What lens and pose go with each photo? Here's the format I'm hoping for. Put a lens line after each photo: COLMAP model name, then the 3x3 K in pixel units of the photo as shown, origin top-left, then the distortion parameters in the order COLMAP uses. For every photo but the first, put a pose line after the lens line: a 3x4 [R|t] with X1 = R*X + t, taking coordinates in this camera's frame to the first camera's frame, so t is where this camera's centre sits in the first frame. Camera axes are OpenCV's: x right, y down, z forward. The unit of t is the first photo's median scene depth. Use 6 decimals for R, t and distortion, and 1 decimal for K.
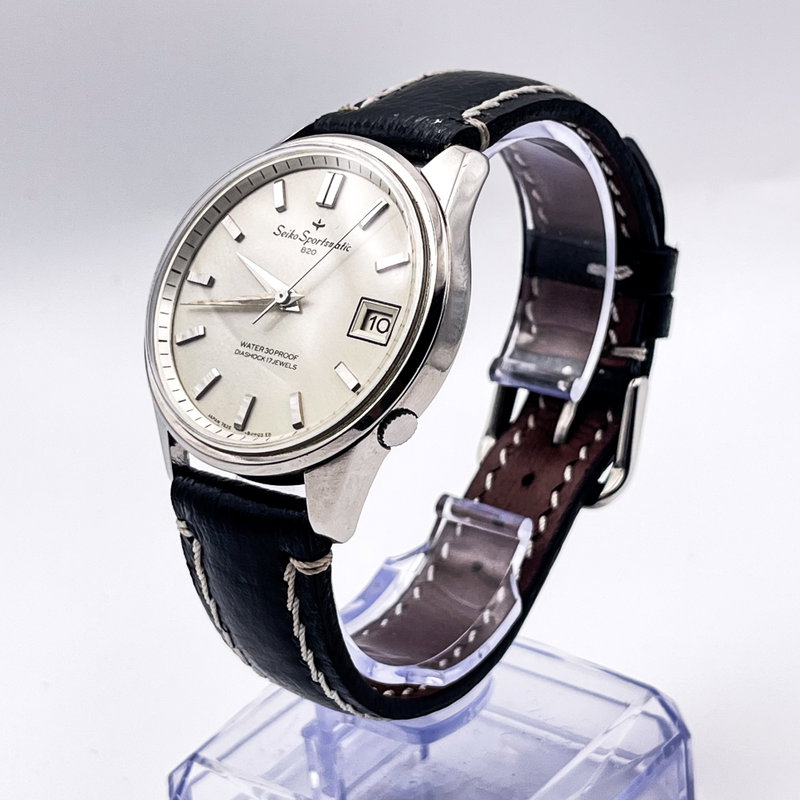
lens RADIAL K [[2049.3, 0, 449.7], [0, 2049.3, 370.0], [0, 0, 1]] dist [0.942081, -13.136163]
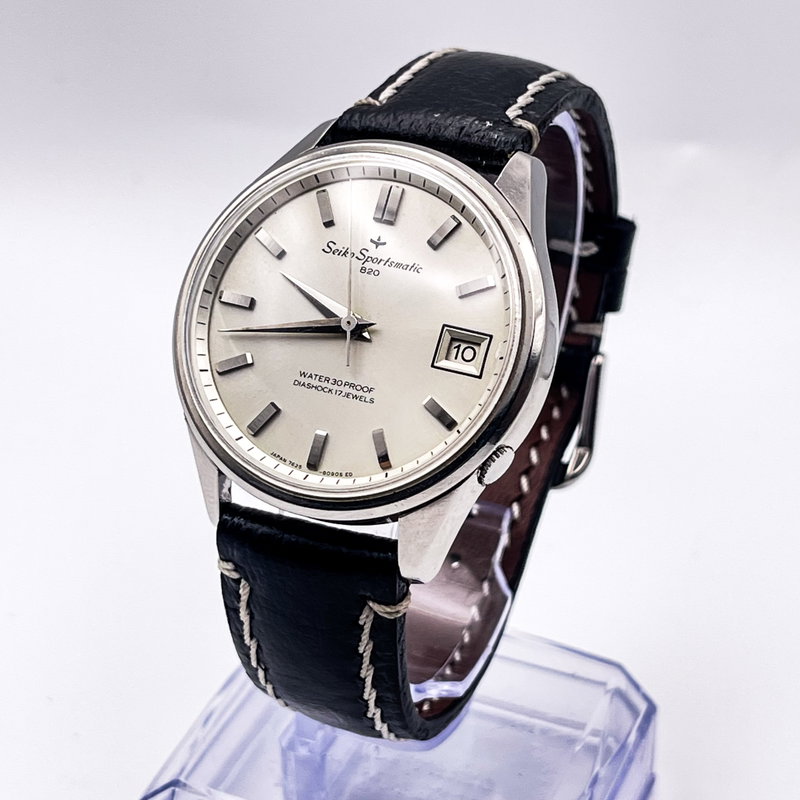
lens RADIAL K [[2049.3, 0, 449.7], [0, 2049.3, 370.0], [0, 0, 1]] dist [0.942081, -13.136163]
pose [[0.962608, -0.048618, 0.266500, -0.278805], [0.021728, 0.994451, 0.102934, -0.106579], [-0.270025, -0.093294, 0.958323, 0.095125]]
